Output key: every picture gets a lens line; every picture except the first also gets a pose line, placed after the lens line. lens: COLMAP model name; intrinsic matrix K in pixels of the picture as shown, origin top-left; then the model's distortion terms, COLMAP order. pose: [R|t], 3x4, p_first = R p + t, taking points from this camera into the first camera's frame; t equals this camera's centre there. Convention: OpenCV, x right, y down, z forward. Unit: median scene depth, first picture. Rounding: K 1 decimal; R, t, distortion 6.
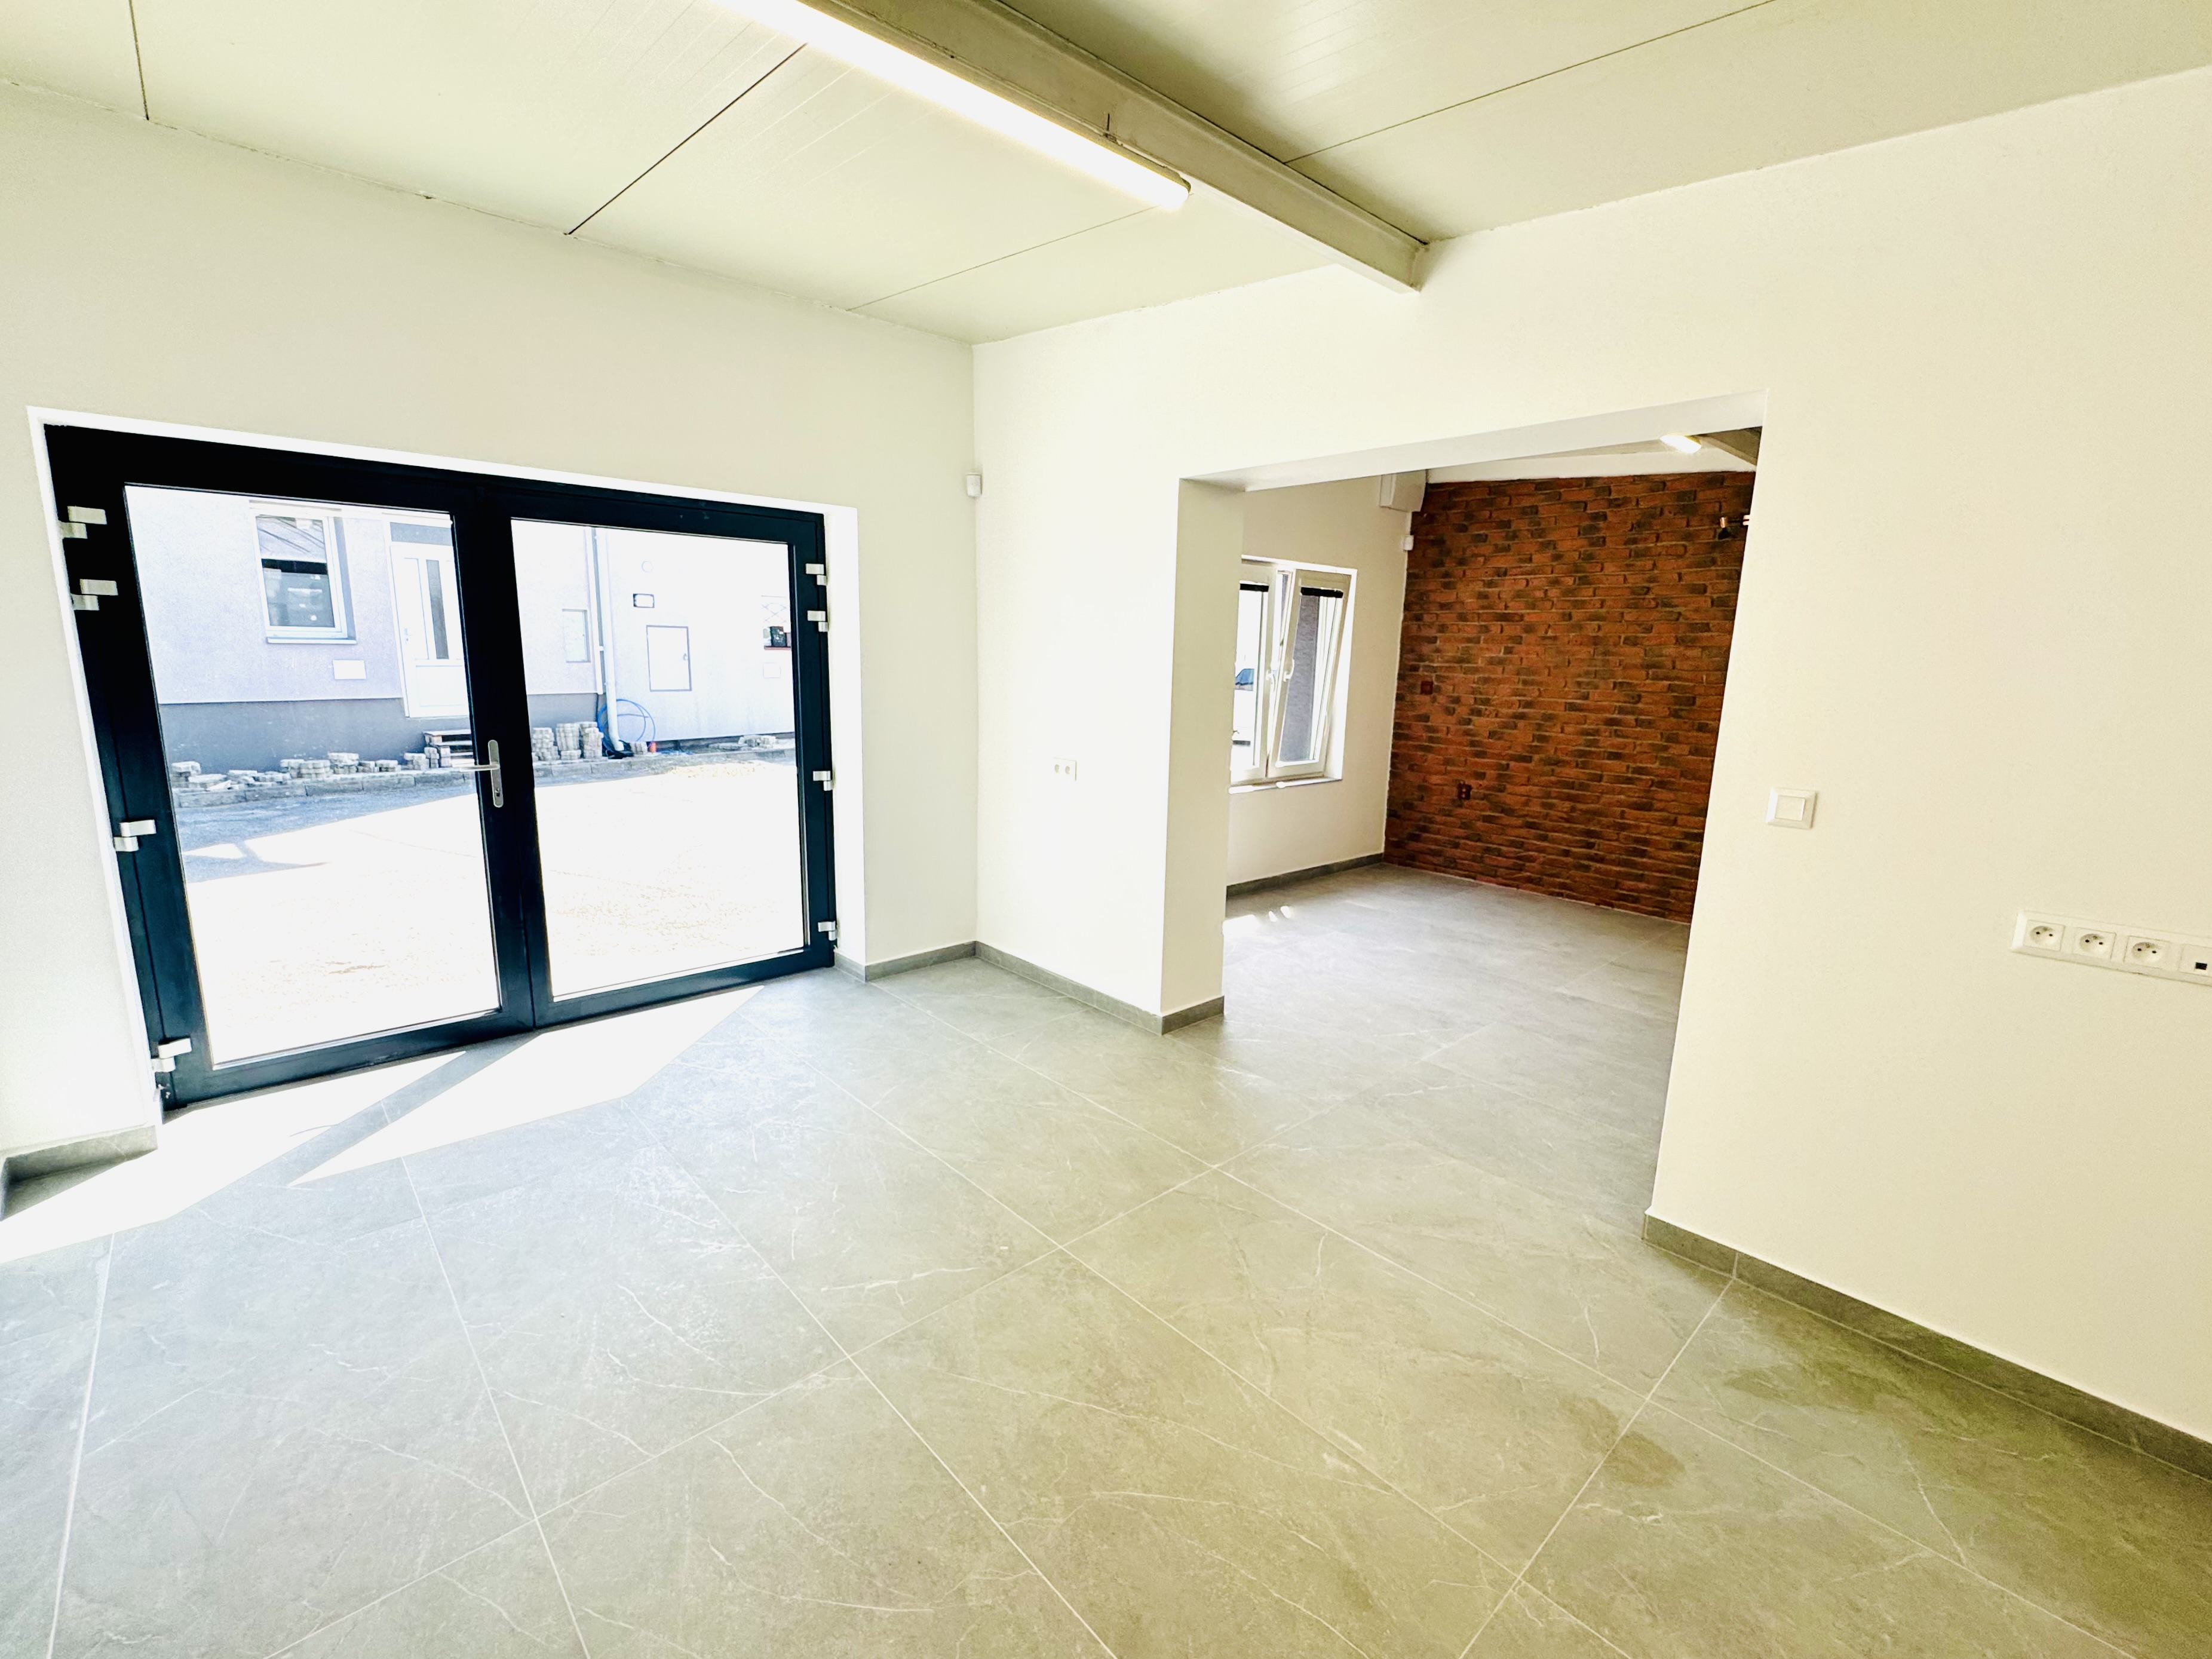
lens RADIAL K [[962.3, 0, 1106.0], [0, 962.3, 829.5], [0, 0, 1]] dist [-0.002465, -0.000326]
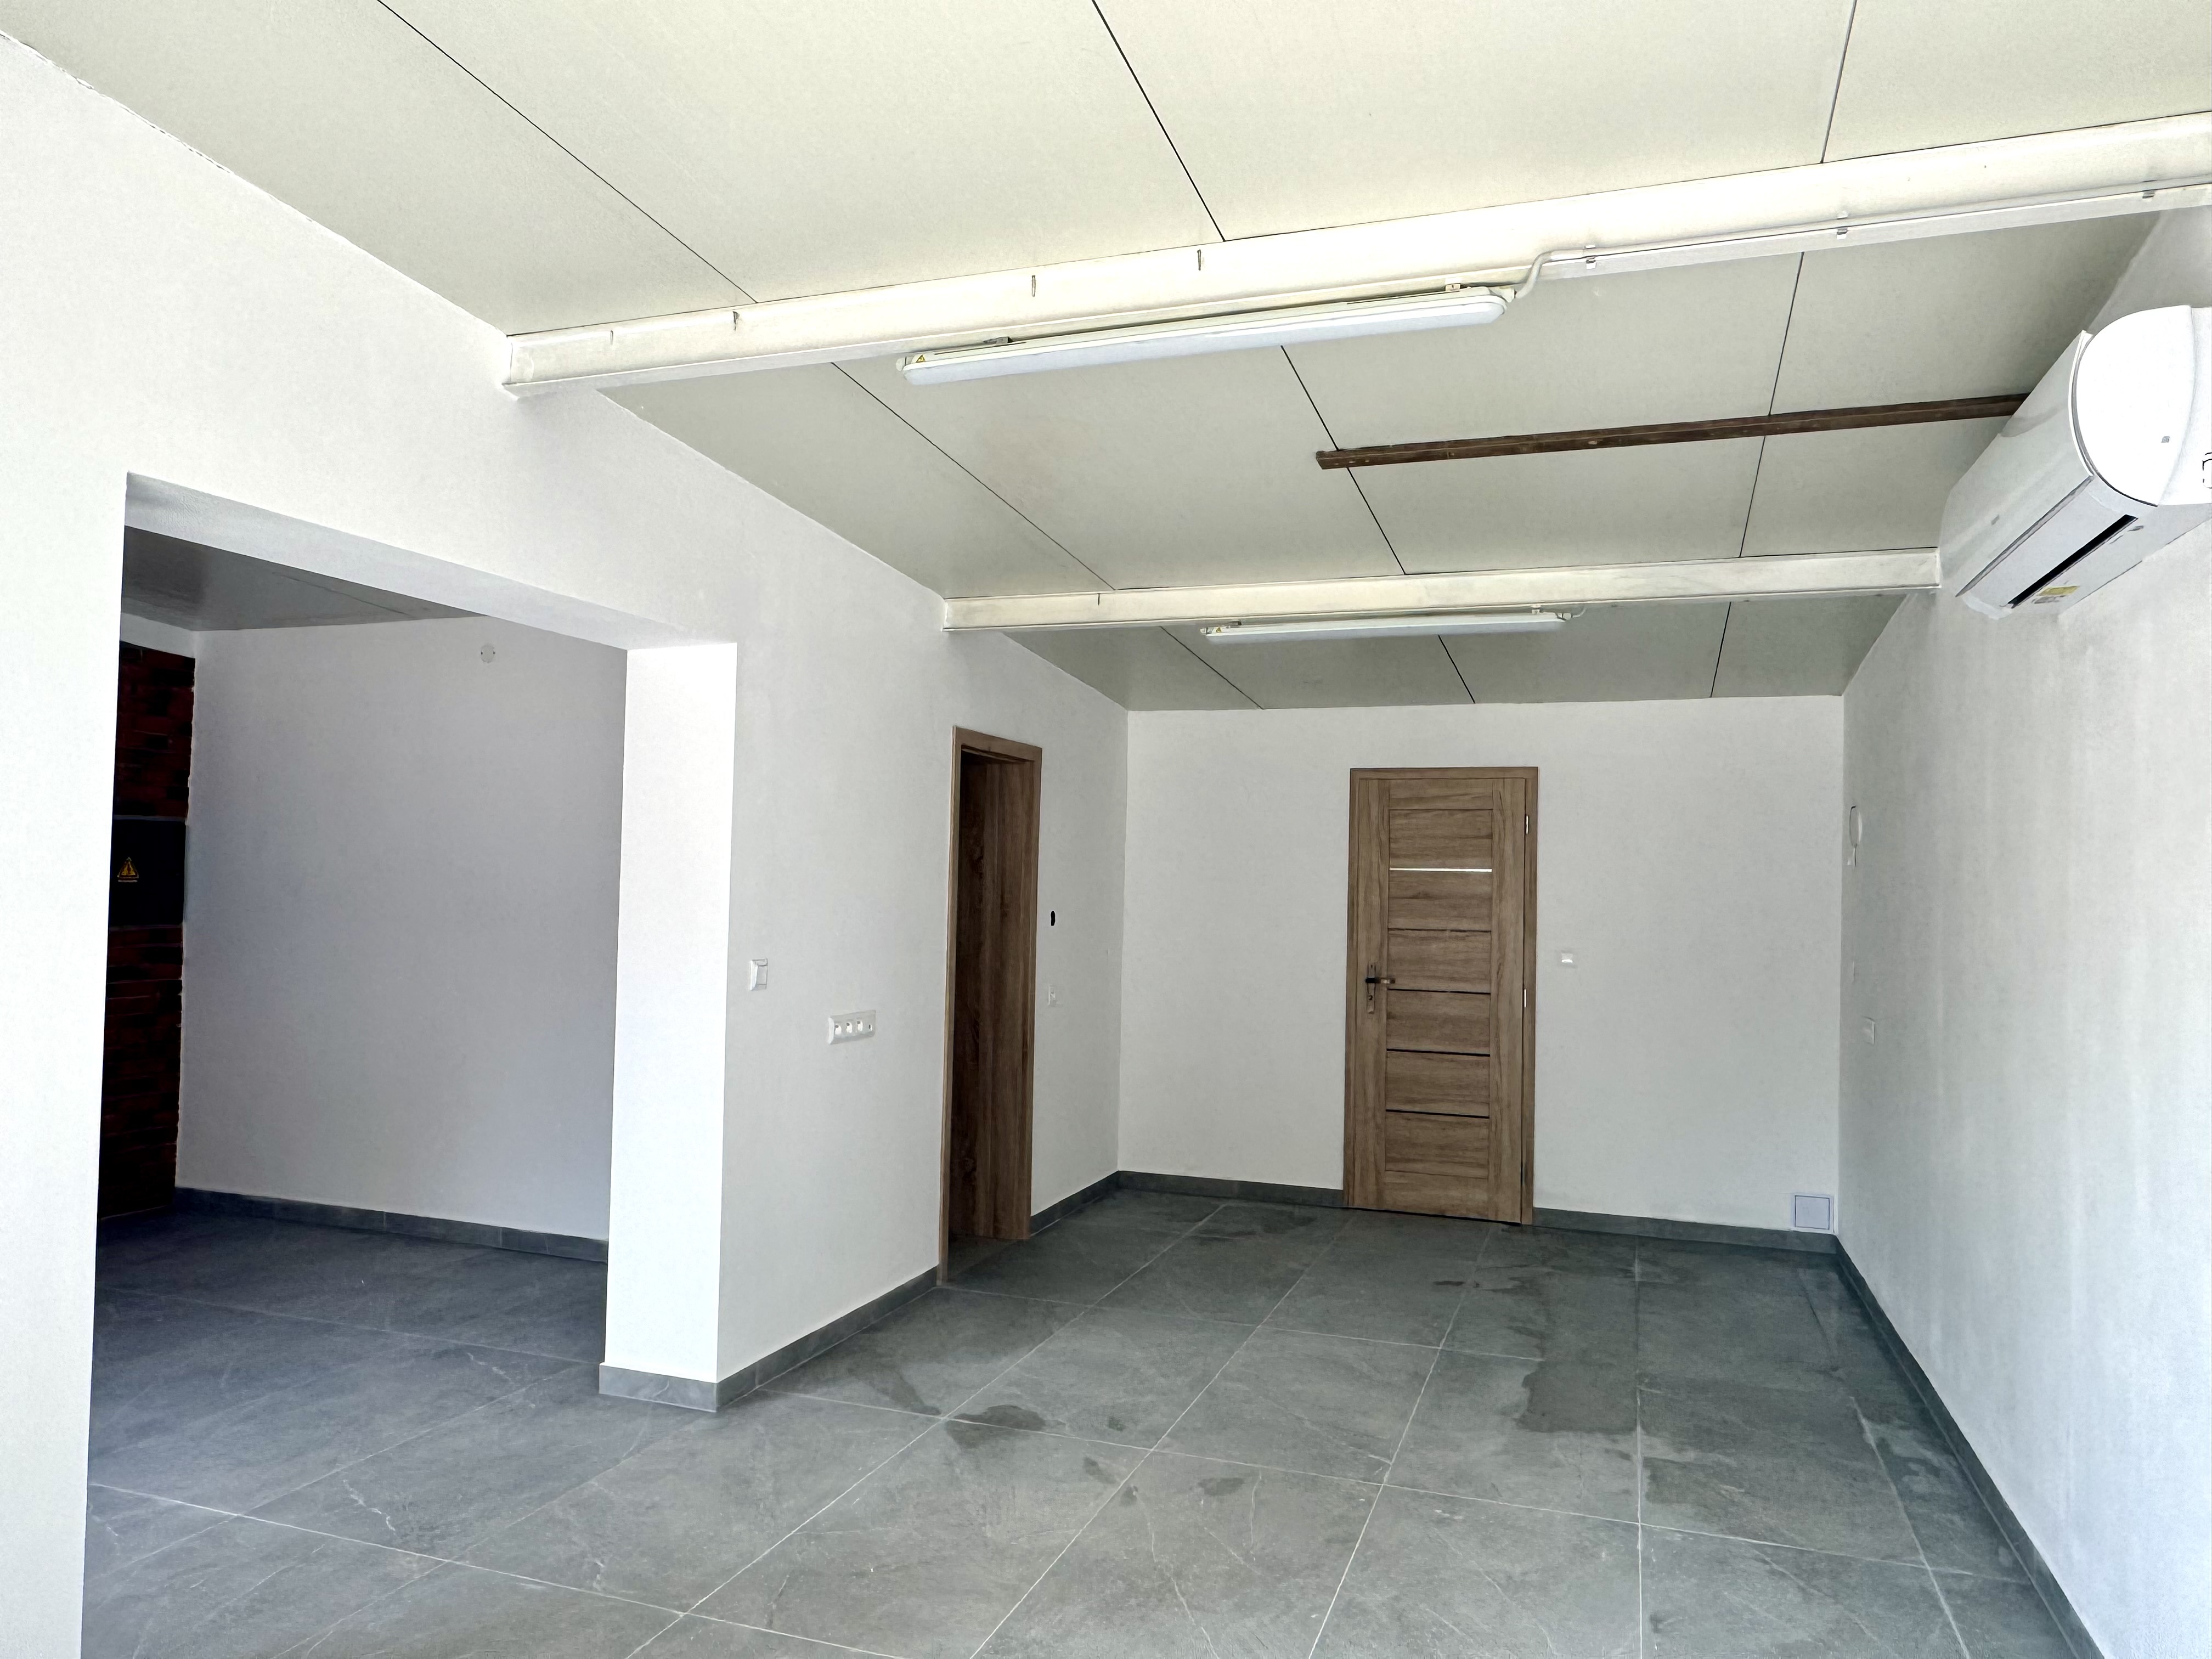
lens RADIAL K [[1502.2, 0, 1091.9], [0, 1502.2, 835.8], [0, 0, 1]] dist [-0.003237, -0.001246]
pose [[-0.463265, -0.003186, 0.886214, -0.458196], [0.133950, 0.988253, 0.073575, -0.107626], [-0.876038, 0.152793, -0.457397, 0.559901]]
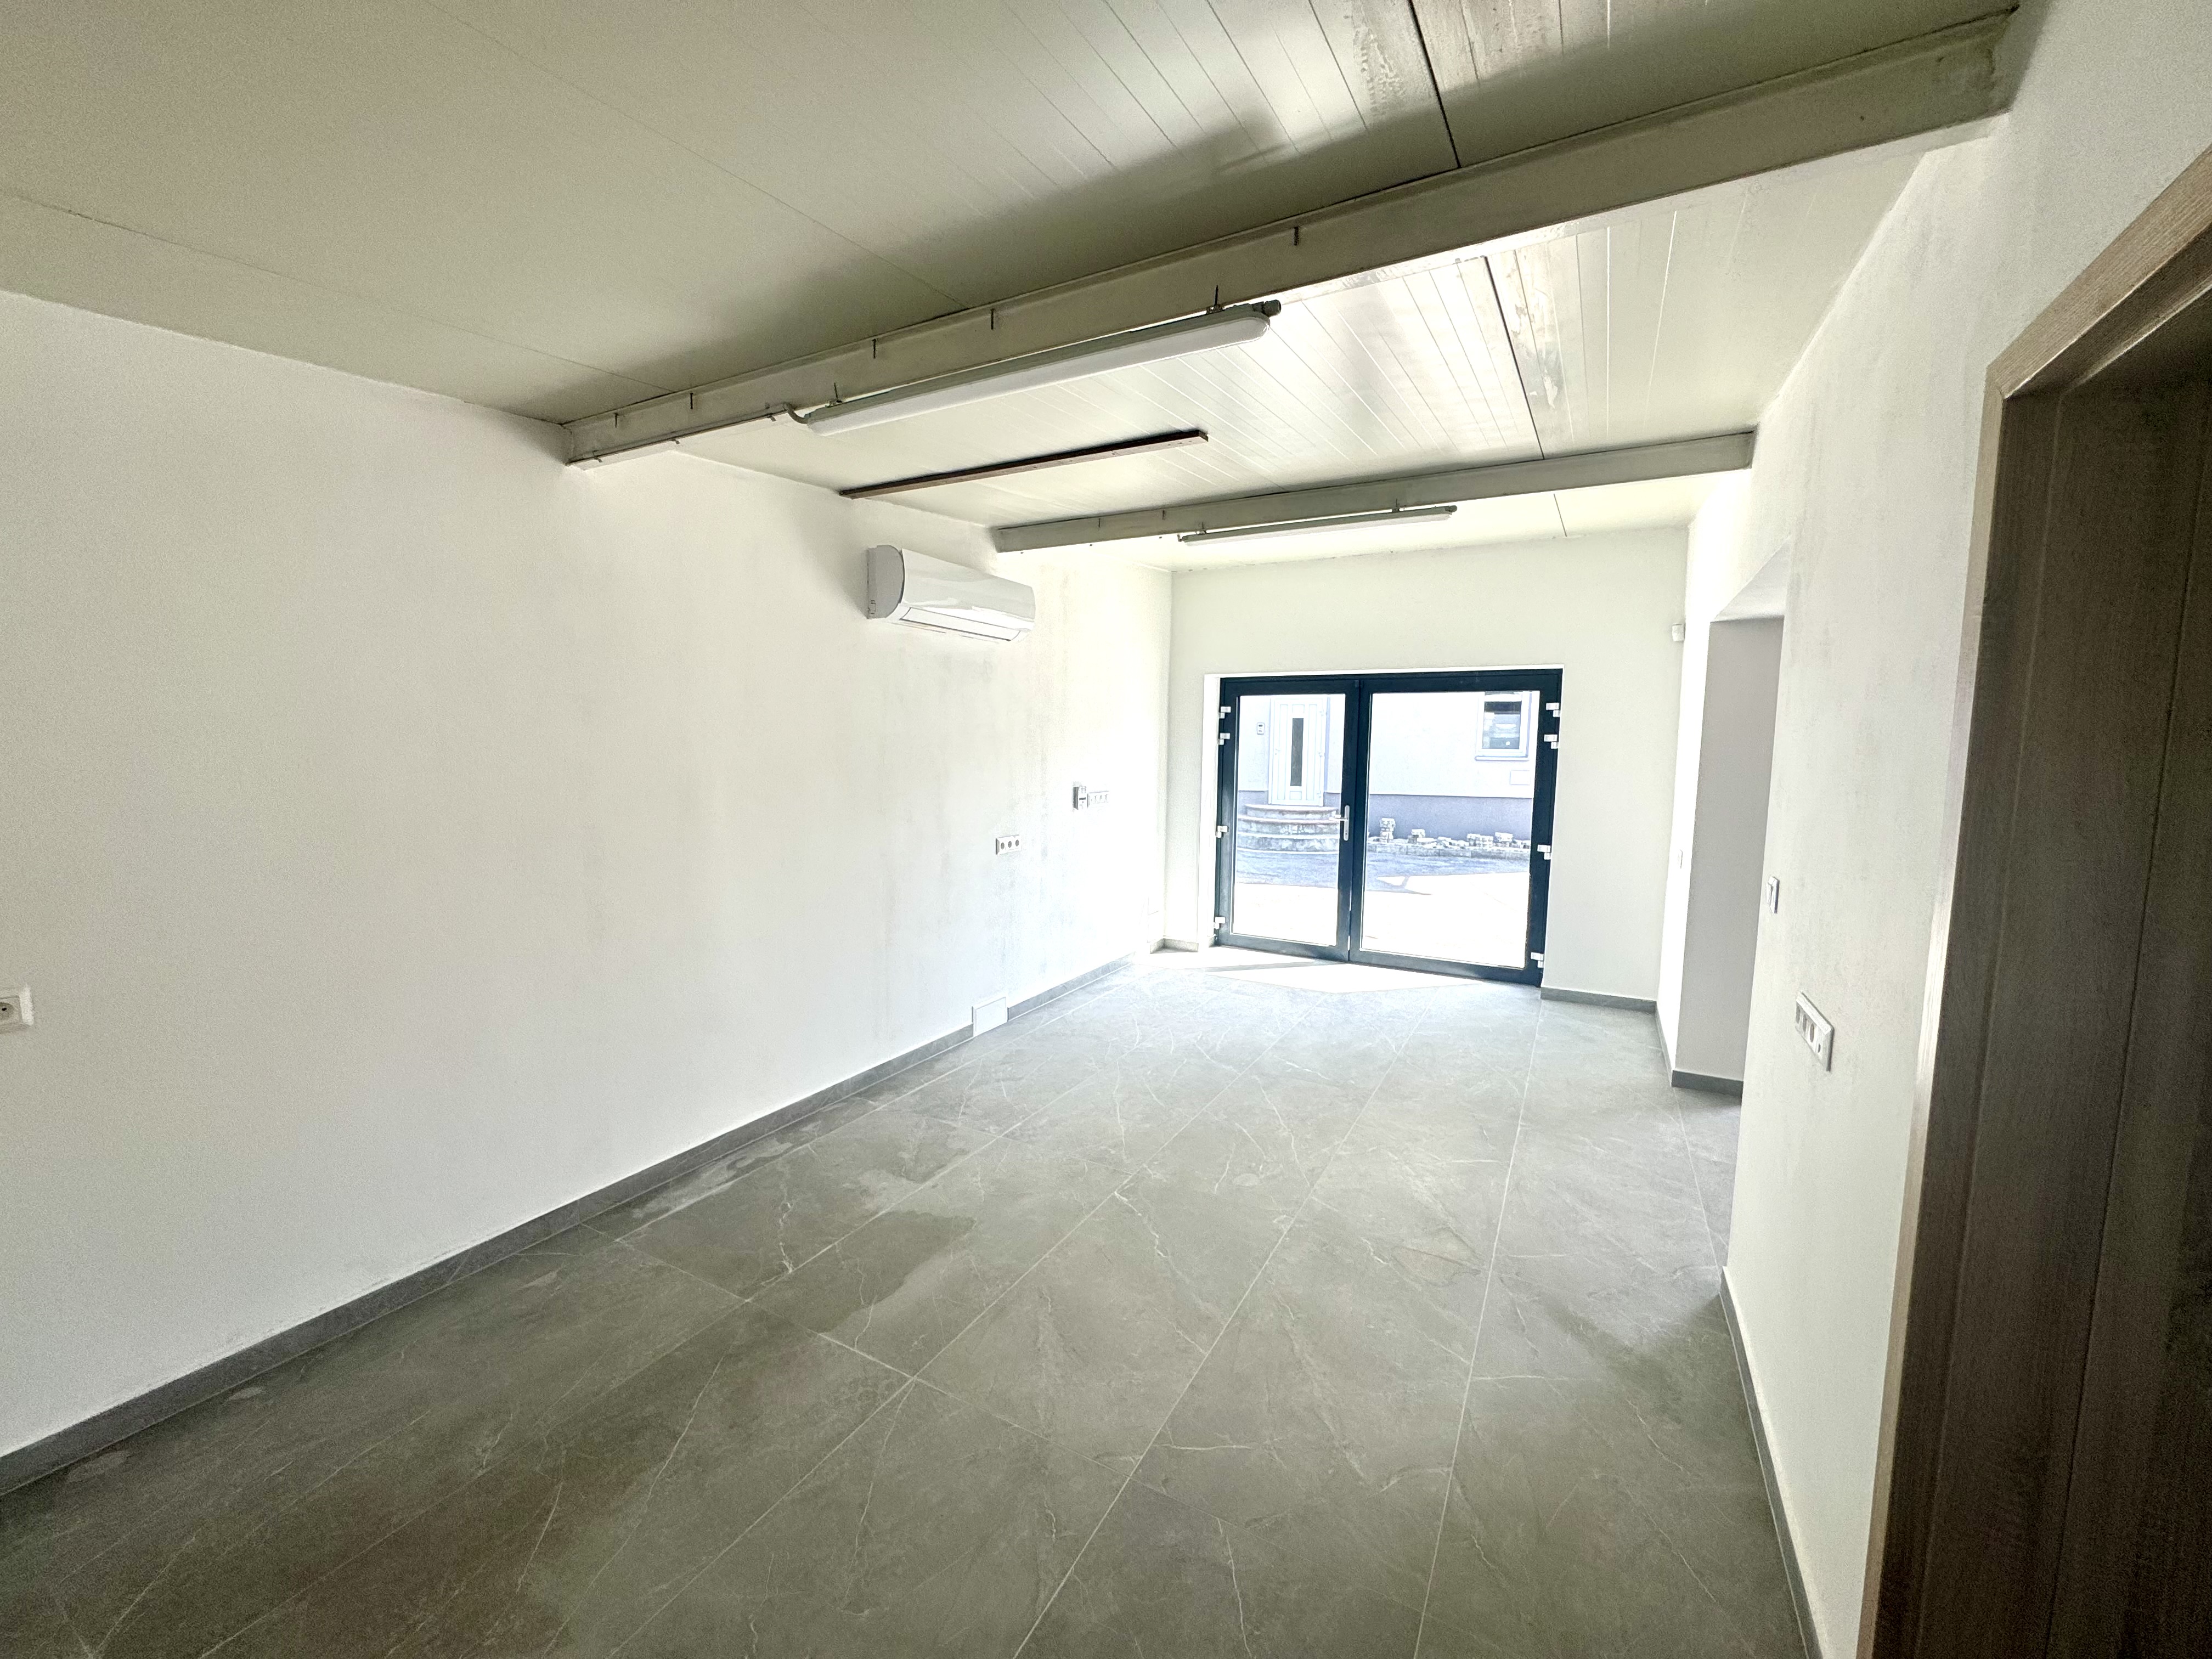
lens RADIAL K [[882.7, 0, 1106.0], [0, 882.7, 829.5], [0, 0, 1]] dist [-0.002632, -0.000340]
pose [[0.320046, 0.072718, -0.944607, 0.536336], [-0.180685, 0.983434, 0.014488, 0.010733], [0.930013, 0.166039, 0.327883, -0.023871]]
